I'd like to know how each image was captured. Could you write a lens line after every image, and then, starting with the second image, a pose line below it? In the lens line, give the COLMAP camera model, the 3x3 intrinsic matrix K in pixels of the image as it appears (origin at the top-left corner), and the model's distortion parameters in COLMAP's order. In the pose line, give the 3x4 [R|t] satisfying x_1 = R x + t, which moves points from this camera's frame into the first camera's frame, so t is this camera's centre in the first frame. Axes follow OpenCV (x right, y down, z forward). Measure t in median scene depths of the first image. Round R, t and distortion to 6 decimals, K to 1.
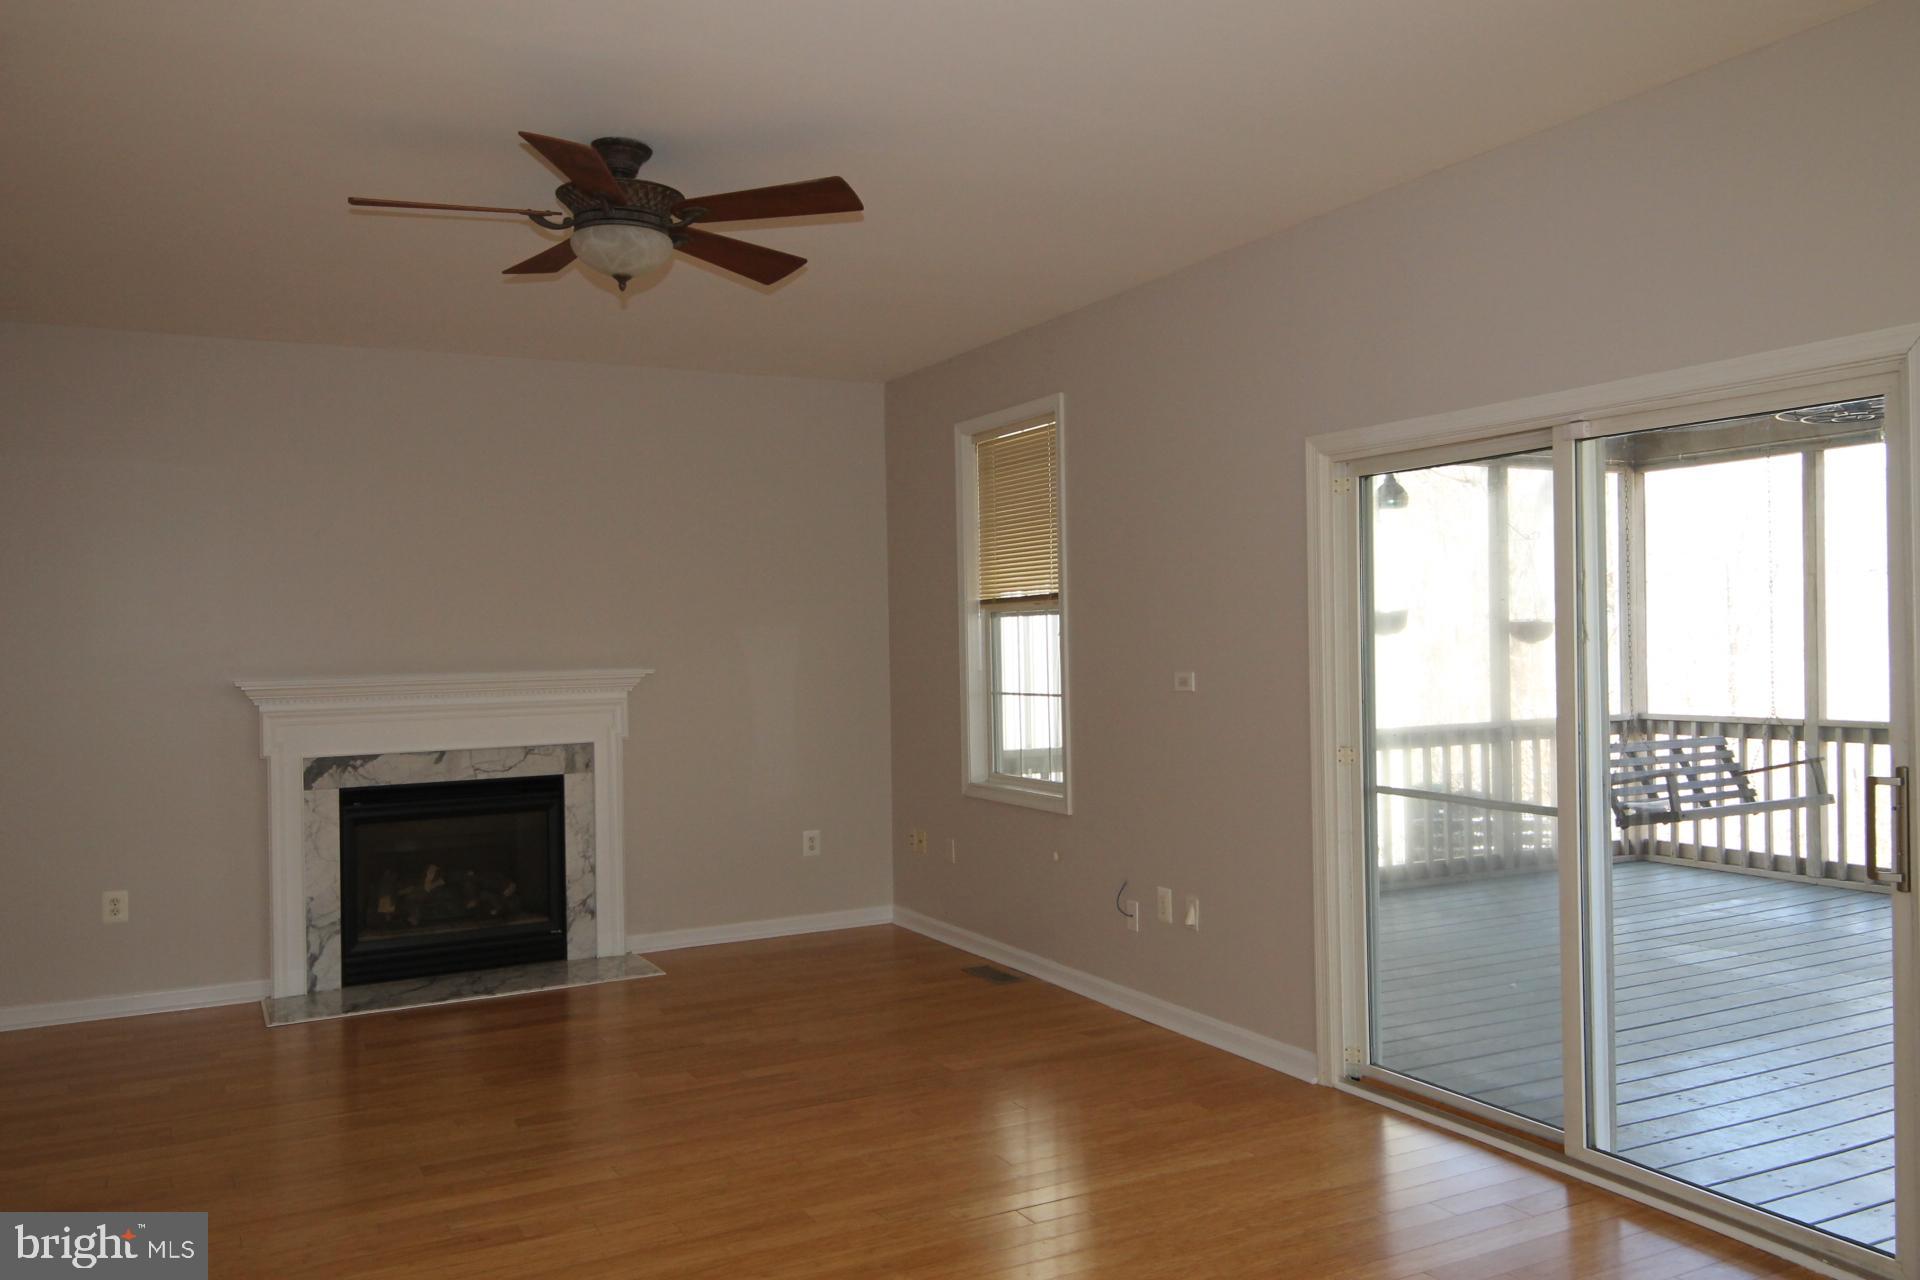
lens RADIAL K [[1500.9, 0, 960.0], [0, 1500.9, 640.0], [0, 0, 1]] dist [0.029649, -0.007404]
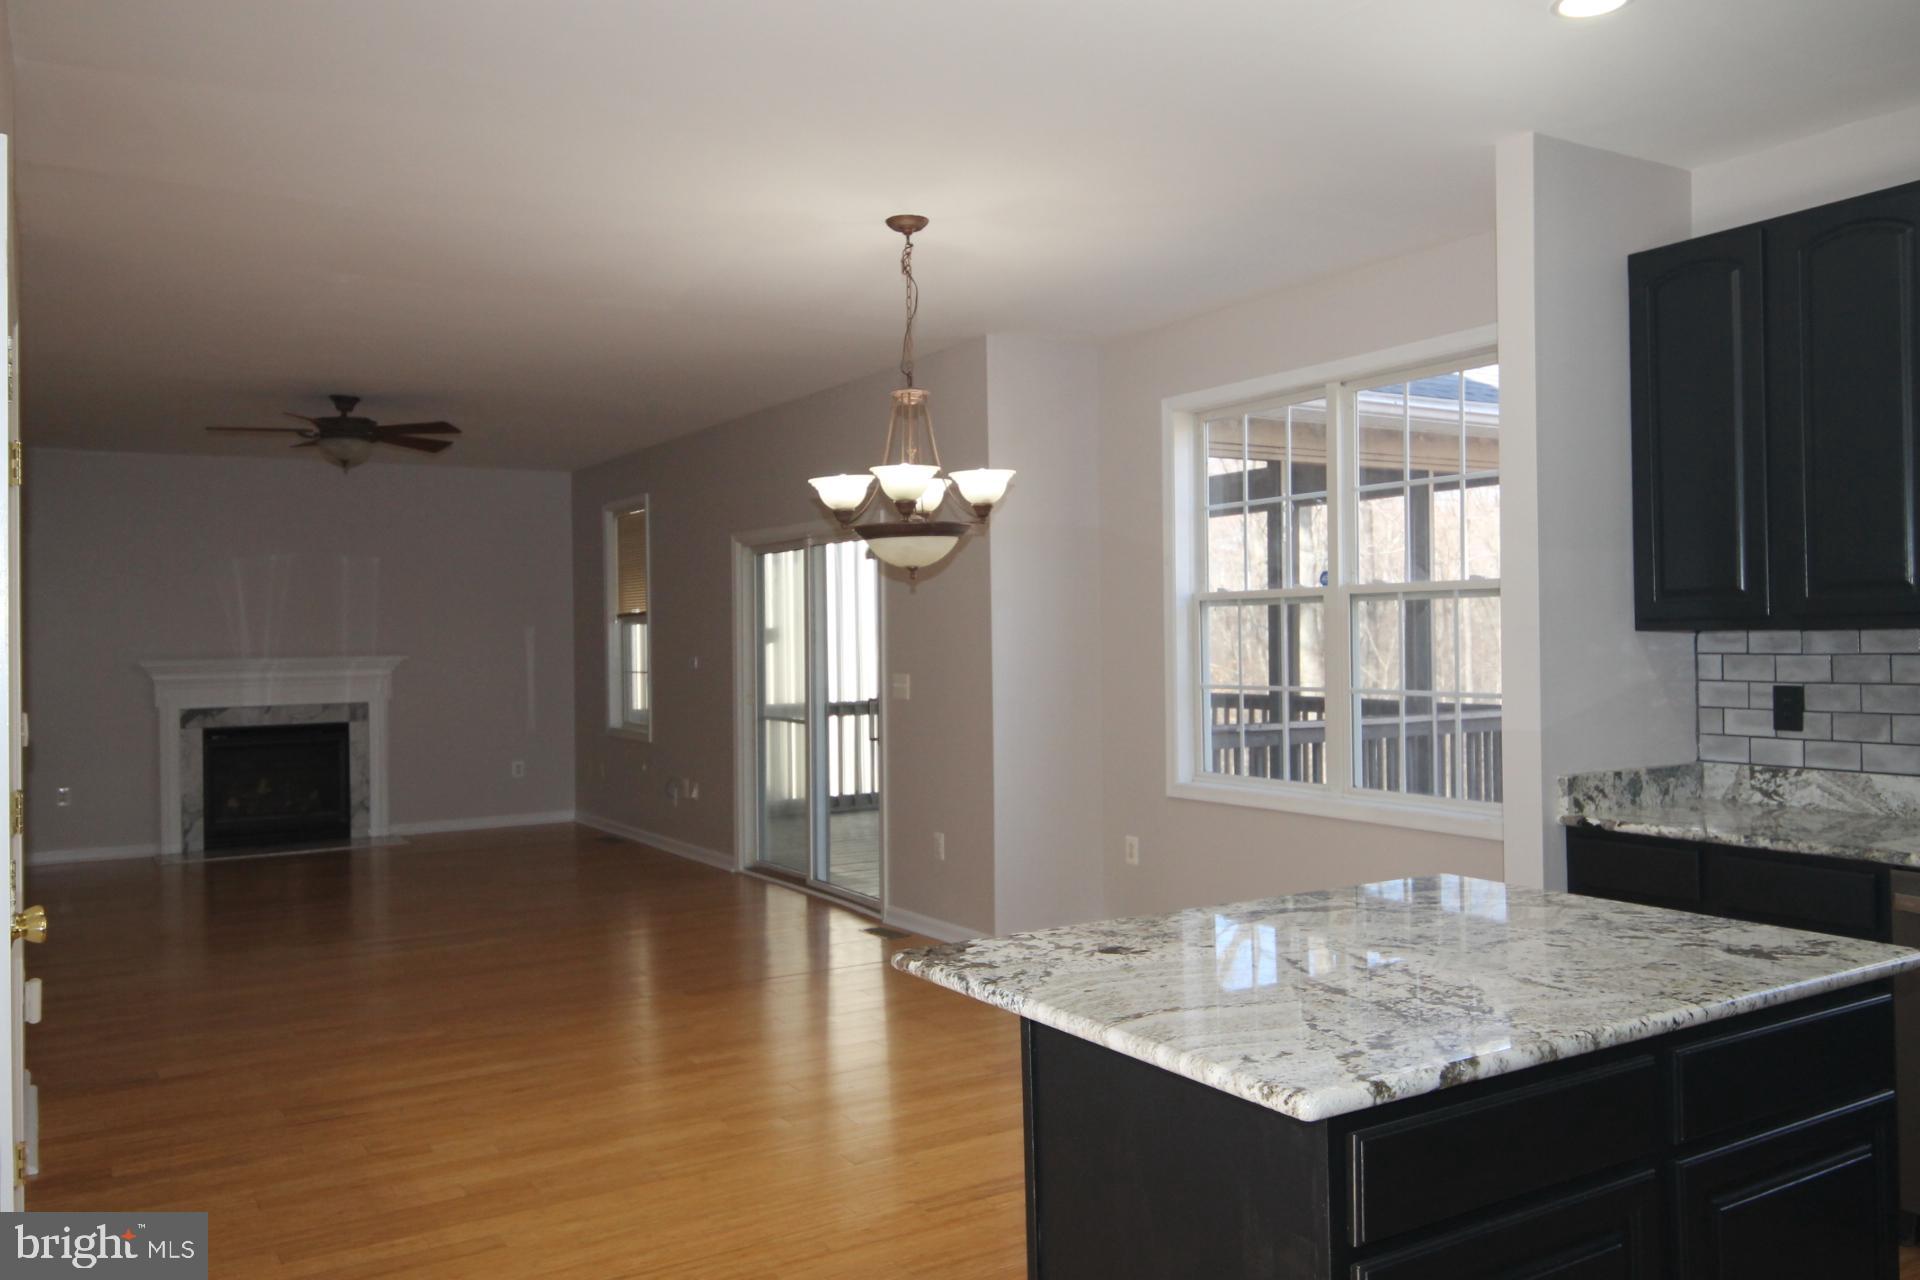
lens RADIAL K [[1500.9, 0, 960.0], [0, 1500.9, 640.0], [0, 0, 1]] dist [0.029649, -0.007404]
pose [[0.997557, 0.003189, 0.069784, 0.285939], [-0.003173, 0.999995, -0.000345, 0.000464], [-0.069785, 0.000123, 0.997562, -0.676373]]
